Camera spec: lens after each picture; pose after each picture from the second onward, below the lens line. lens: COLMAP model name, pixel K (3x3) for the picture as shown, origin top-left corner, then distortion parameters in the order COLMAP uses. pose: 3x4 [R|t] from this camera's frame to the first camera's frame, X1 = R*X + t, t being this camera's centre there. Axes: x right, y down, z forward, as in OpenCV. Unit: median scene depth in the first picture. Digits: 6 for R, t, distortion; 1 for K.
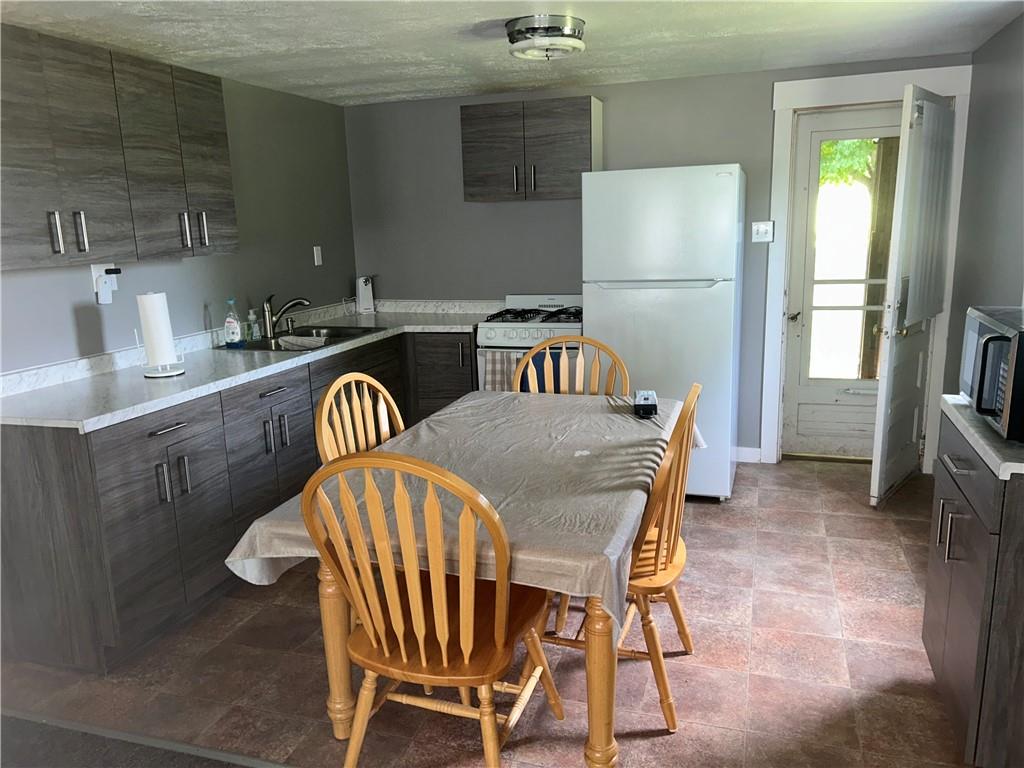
lens RADIAL K [[780.8, 0, 512.0], [0, 780.8, 384.0], [0, 0, 1]] dist [0.069172, -0.074384]
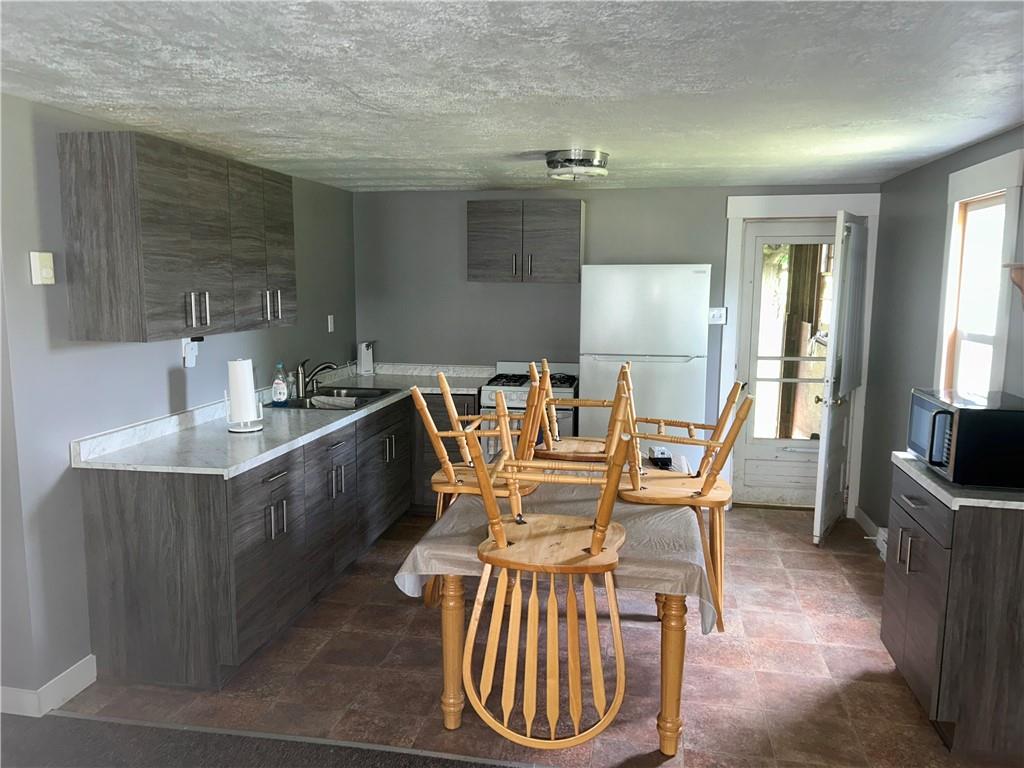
lens RADIAL K [[780.8, 0, 512.0], [0, 780.8, 384.0], [0, 0, 1]] dist [0.069172, -0.074384]
pose [[0.990686, 0.018310, 0.134926, -0.213337], [-0.008451, 0.997275, -0.073281, 0.002001], [-0.135901, 0.071459, 0.988142, -0.189688]]
